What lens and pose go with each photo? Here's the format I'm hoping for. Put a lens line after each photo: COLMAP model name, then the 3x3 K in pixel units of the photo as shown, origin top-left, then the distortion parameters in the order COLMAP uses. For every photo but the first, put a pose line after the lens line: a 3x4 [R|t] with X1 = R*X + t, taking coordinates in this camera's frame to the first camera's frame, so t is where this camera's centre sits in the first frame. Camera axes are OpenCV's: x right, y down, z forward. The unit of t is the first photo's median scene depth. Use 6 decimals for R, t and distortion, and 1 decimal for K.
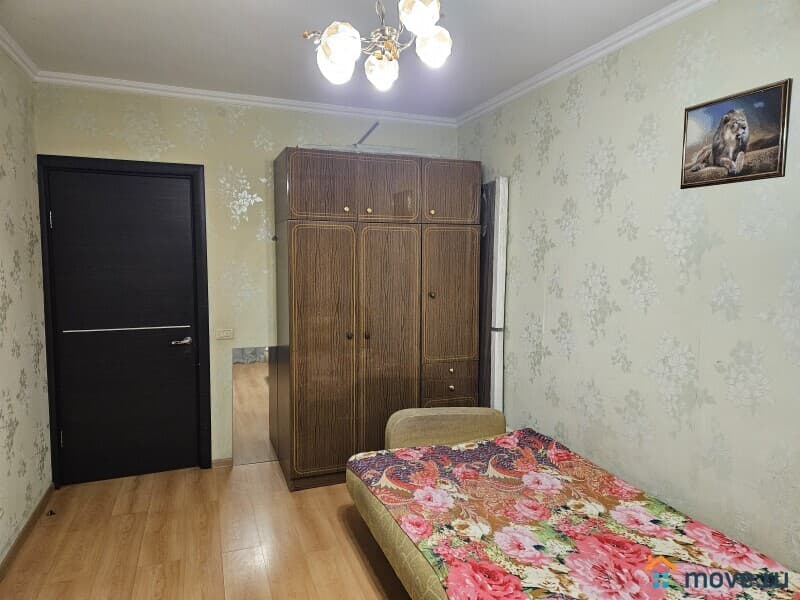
lens RADIAL K [[535.6, 0, 400.9], [0, 535.6, 300.6], [0, 0, 1]] dist [0.076623, -0.063126]
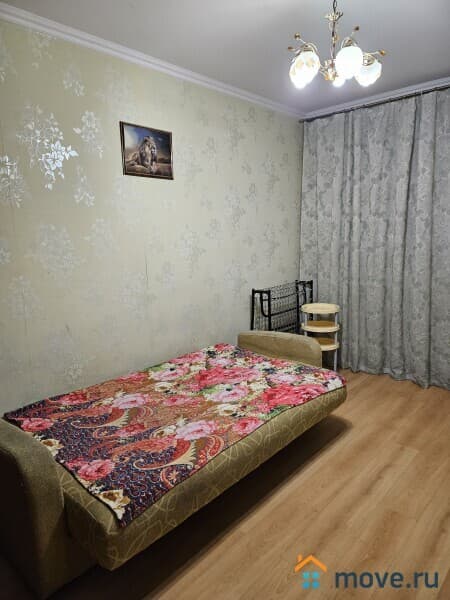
lens RADIAL K [[401.7, 0, 225.5], [0, 401.7, 298.2], [0, 0, 1]] dist [0.076623, -0.063126]
pose [[-0.461399, -0.140259, 0.876035, -0.731520], [0.105177, 0.971813, 0.210990, -0.078276], [-0.880936, 0.189489, -0.433642, 1.382856]]
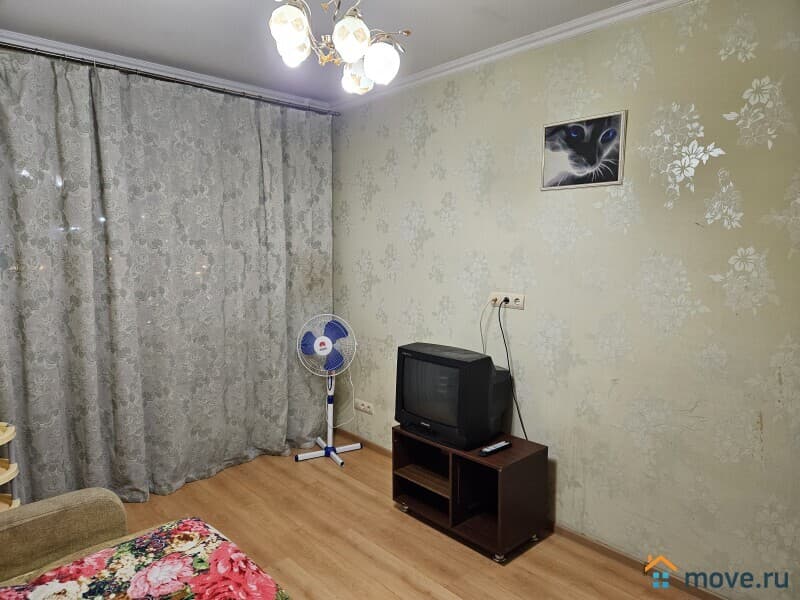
lens RADIAL K [[535.6, 0, 400.0], [0, 535.6, 302.4], [0, 0, 1]] dist [0.076623, -0.063126]
pose [[-0.919635, 0.029705, -0.391649, 0.194053], [-0.048429, 0.980952, 0.188118, -0.135240], [0.389777, 0.191967, -0.900679, 1.534011]]
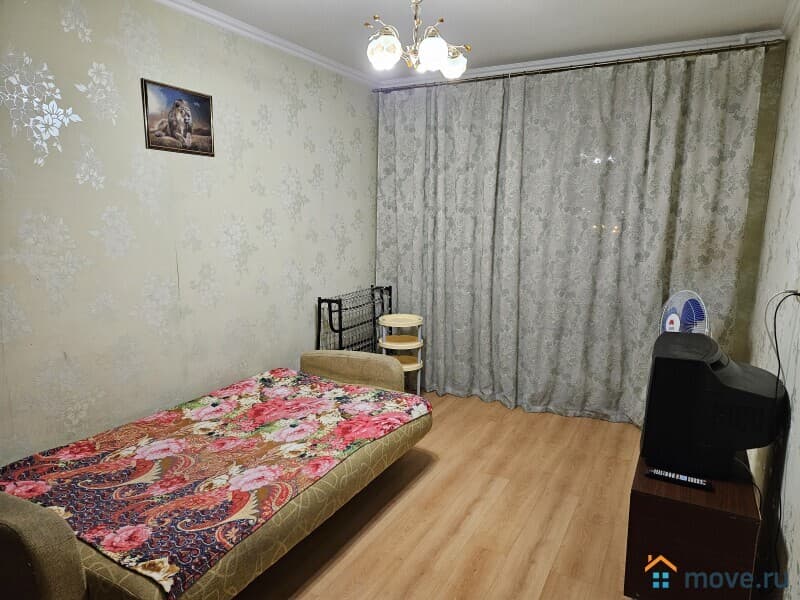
lens RADIAL K [[535.6, 0, 404.5], [0, 535.6, 298.9], [0, 0, 1]] dist [0.076623, -0.063126]
pose [[-0.661885, -0.131930, 0.737904, -0.807689], [0.056680, 0.972764, 0.224762, -0.127303], [-0.747460, 0.190591, -0.636380, 1.465639]]
